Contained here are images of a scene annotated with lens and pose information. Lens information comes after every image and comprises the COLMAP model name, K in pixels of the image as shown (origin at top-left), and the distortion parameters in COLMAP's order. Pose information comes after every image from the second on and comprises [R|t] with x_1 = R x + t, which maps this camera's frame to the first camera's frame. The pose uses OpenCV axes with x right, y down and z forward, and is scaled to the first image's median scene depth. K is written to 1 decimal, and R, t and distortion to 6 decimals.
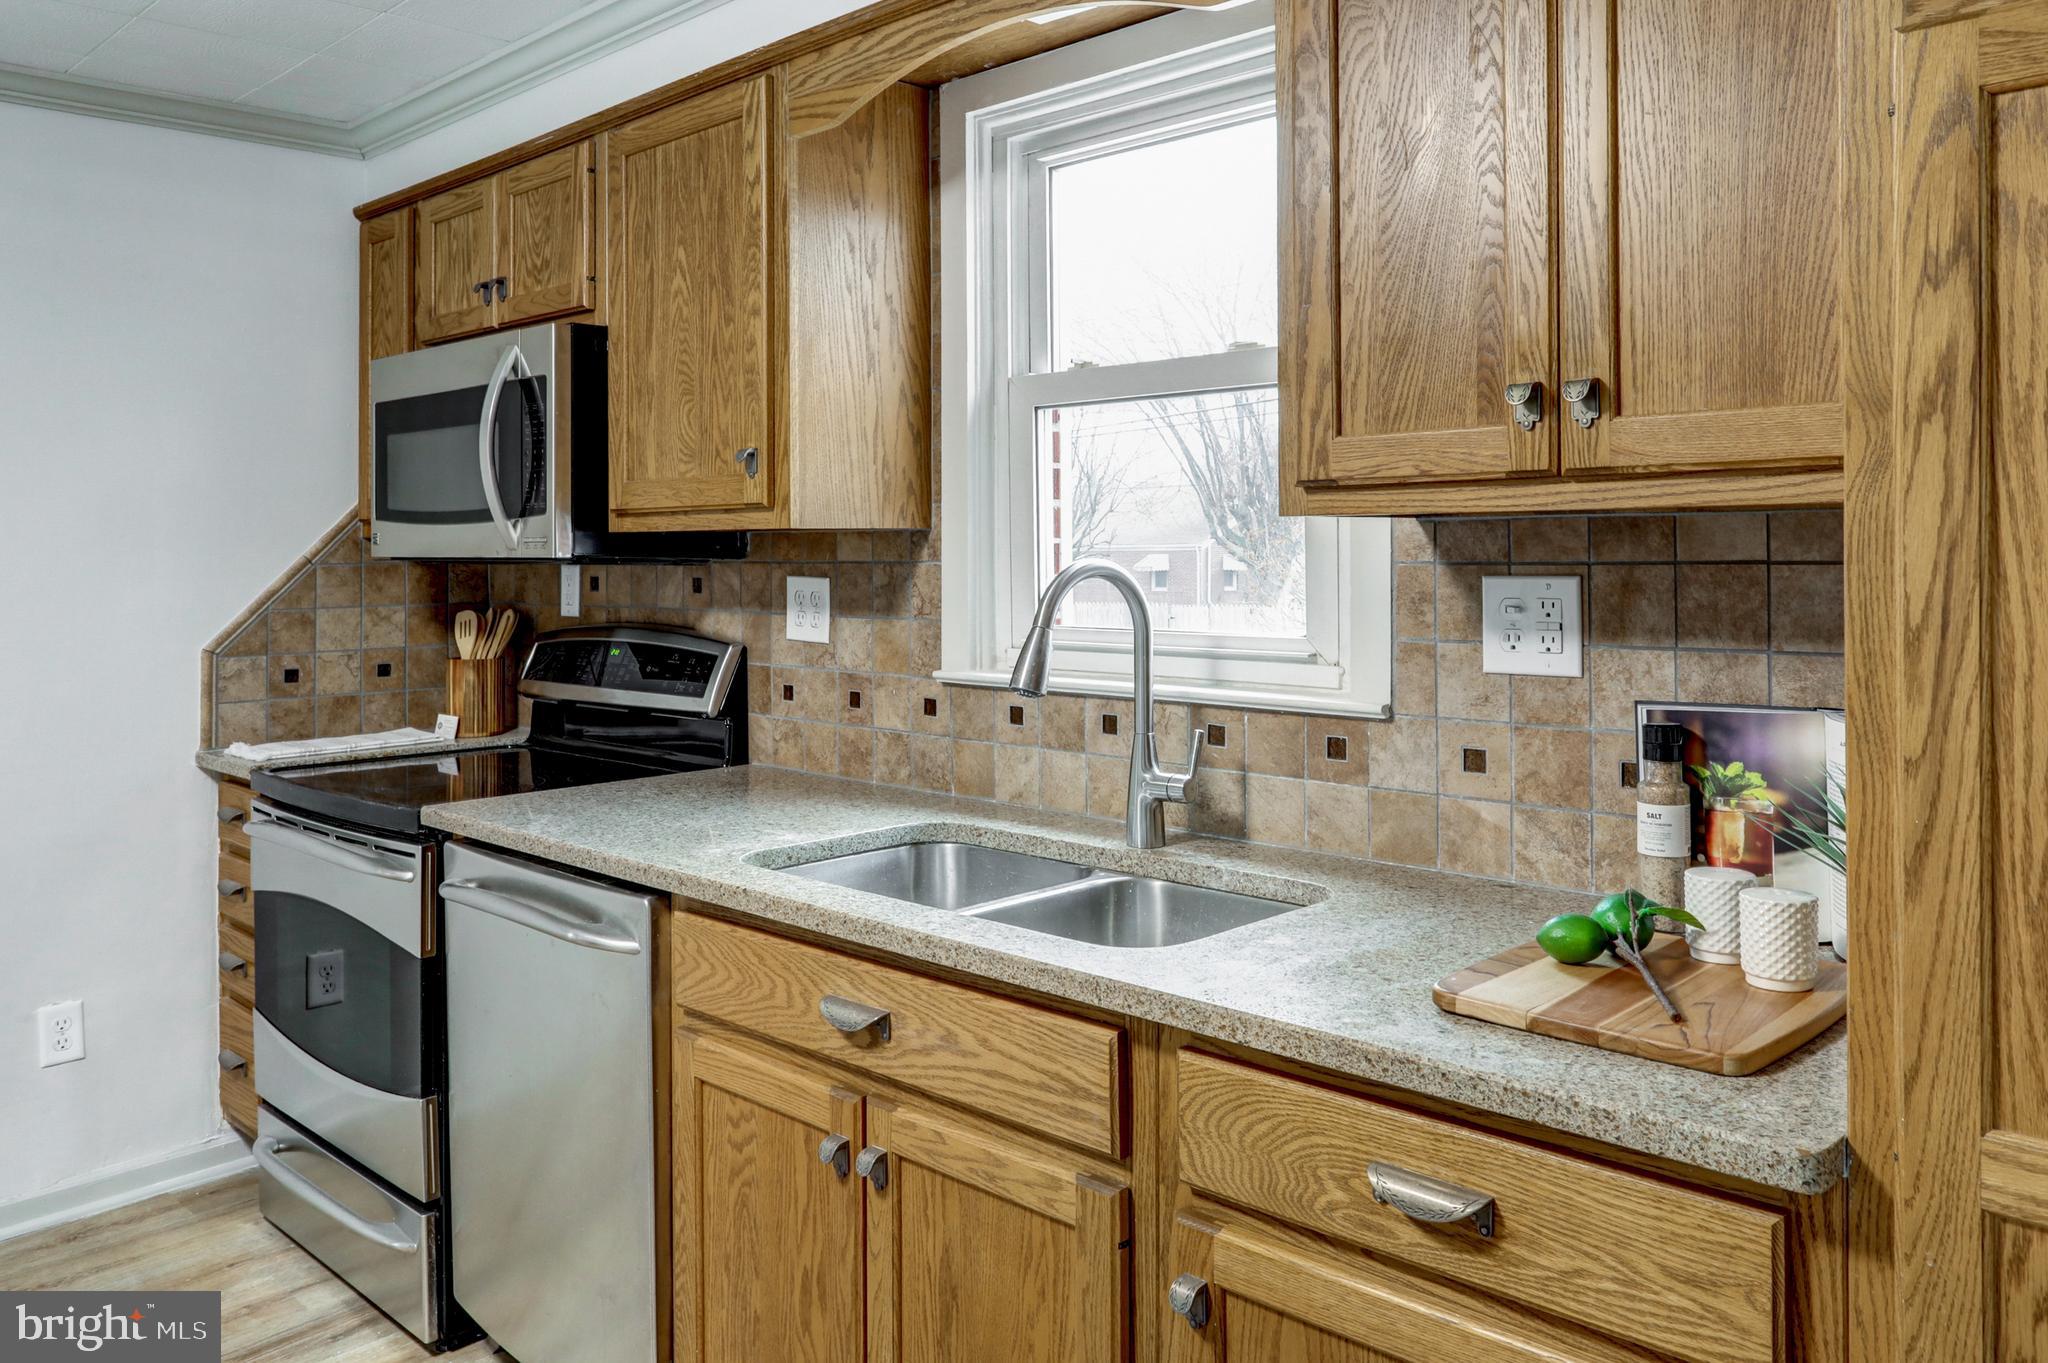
lens RADIAL K [[1479.4, 0, 966.8], [0, 1479.4, 542.5], [0, 0, 1]] dist [0.004419, -0.007379]
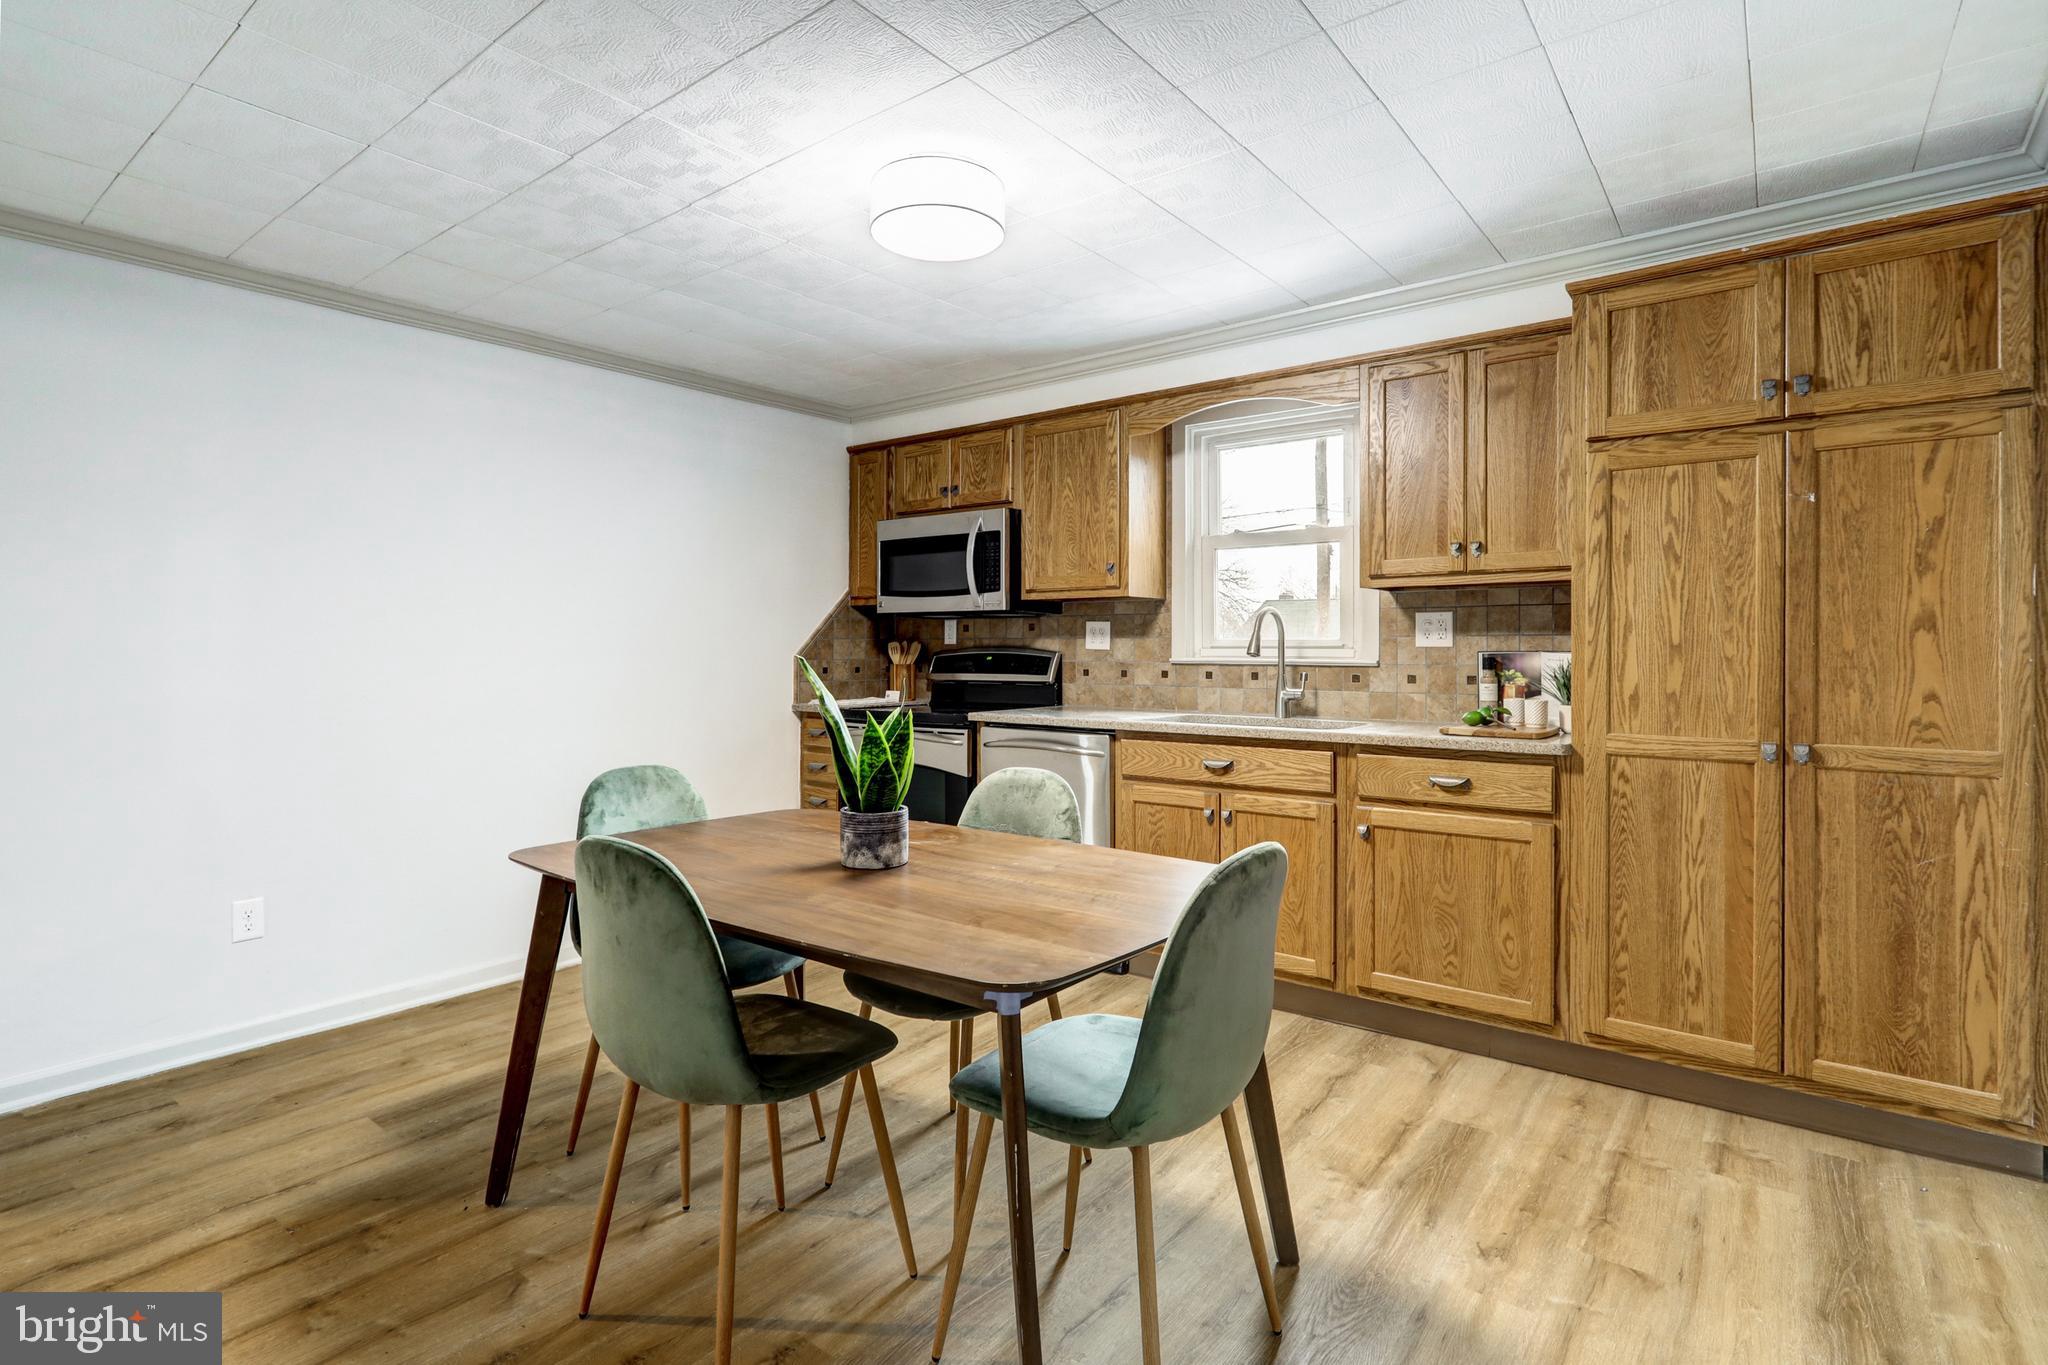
lens RADIAL K [[966.9, 0, 1038.9], [0, 966.9, 648.8], [0, 0, 1]] dist [-0.003877, -0.000095]
pose [[0.988549, 0.005489, 0.150801, -0.573549], [-0.006334, 0.999967, 0.005125, 0.079703], [-0.150768, -0.006021, 0.988551, -0.629865]]
